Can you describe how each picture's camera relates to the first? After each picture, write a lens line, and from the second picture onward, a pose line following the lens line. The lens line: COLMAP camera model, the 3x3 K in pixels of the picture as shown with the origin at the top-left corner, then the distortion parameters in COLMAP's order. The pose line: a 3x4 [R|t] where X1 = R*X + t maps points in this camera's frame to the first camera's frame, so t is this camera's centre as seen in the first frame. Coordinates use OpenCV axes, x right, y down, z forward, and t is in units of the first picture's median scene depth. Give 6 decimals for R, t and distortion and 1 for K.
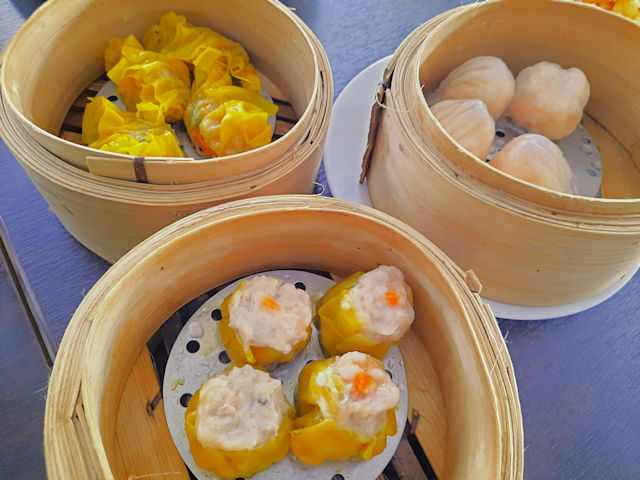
lens RADIAL K [[465.8, 0, 320.0], [0, 465.8, 240.0], [0, 0, 1]] dist [-0.004209, -0.001835]
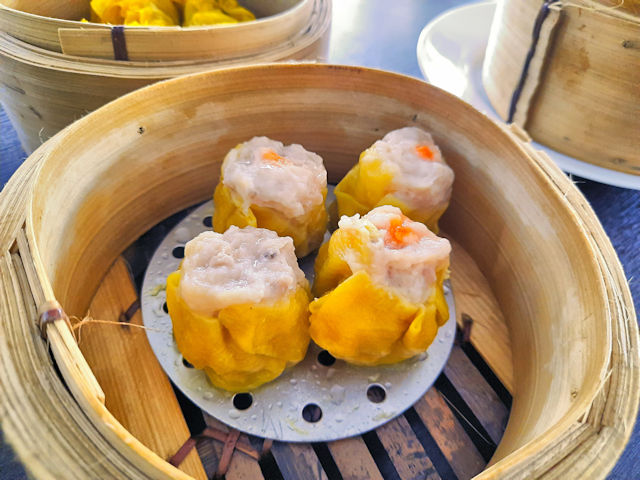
lens RADIAL K [[480.3, 0, 320.0], [0, 480.3, 240.0], [0, 0, 1]] dist [-0.029318, -0.003083]
pose [[0.998297, -0.057827, 0.007685, -0.038283], [0.058235, 0.980146, -0.189532, 0.384424], [0.003427, 0.189657, 0.981844, 0.191935]]
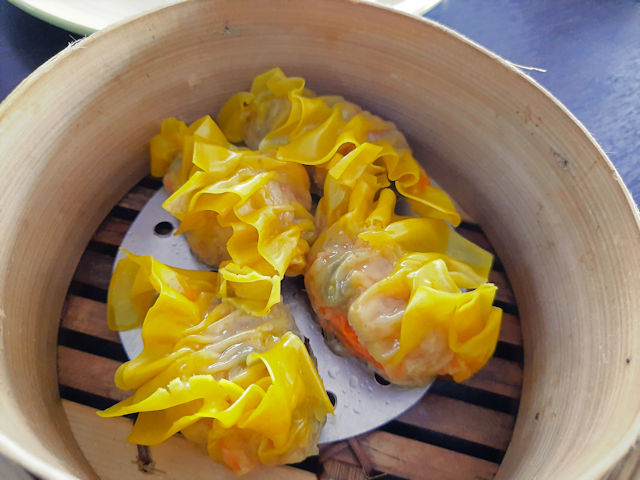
lens RADIAL K [[480.3, 0, 320.0], [0, 480.3, 240.0], [0, 0, 1]] dist [-0.029318, -0.003083]
pose [[0.999166, 0.005364, -0.040477, -0.331902], [-0.007735, 0.998249, -0.058642, -0.352962], [0.040091, 0.058906, 0.997458, 0.624738]]
